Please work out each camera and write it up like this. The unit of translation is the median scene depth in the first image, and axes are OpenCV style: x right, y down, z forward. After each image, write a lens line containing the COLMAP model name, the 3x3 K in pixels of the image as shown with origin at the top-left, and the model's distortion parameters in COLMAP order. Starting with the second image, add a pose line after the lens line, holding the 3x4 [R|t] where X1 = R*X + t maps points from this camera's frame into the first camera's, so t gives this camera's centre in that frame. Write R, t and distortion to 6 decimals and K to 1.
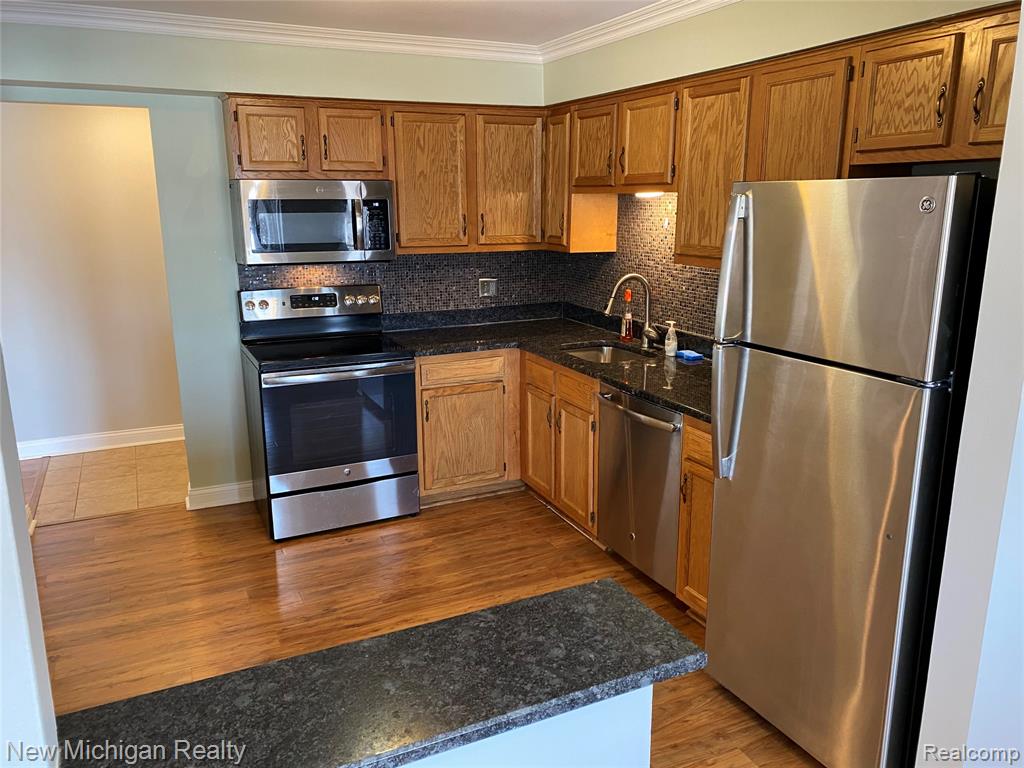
lens RADIAL K [[795.0, 0, 491.3], [0, 795.0, 389.7], [0, 0, 1]] dist [0.052415, -0.047660]
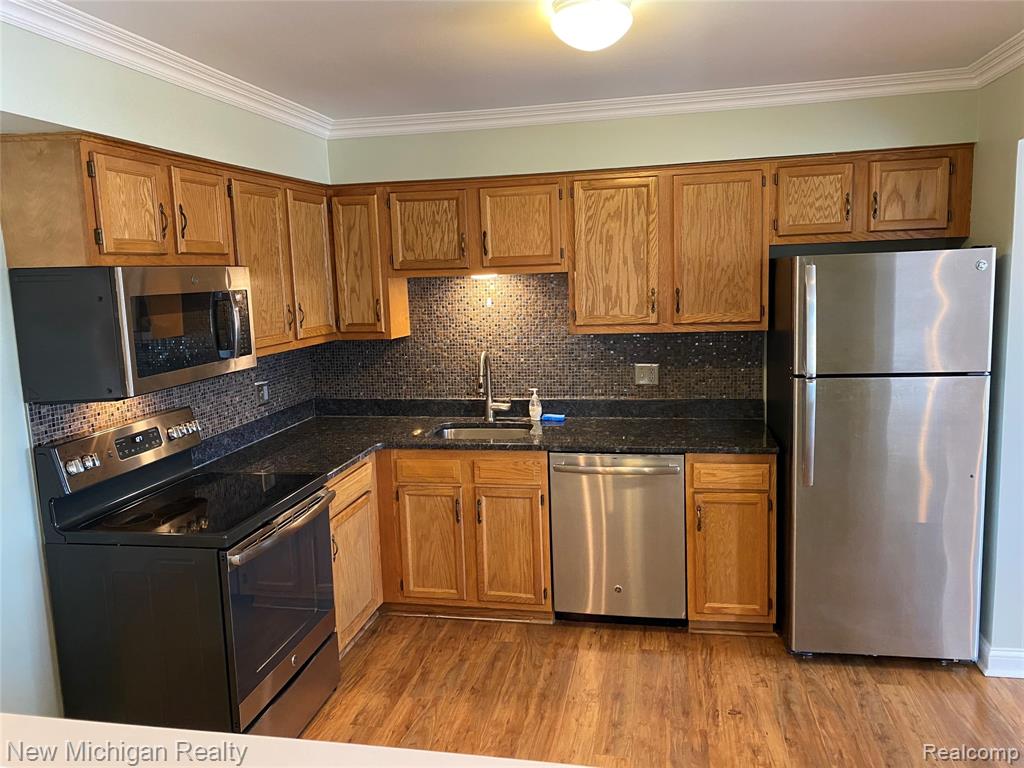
lens RADIAL K [[795.0, 0, 511.4], [0, 795.0, 377.9], [0, 0, 1]] dist [0.052415, -0.047660]
pose [[0.580021, -0.125782, 0.804832, -0.635043], [0.226192, 0.974023, -0.010787, -0.095221], [-0.782568, 0.188303, 0.593405, 0.381376]]
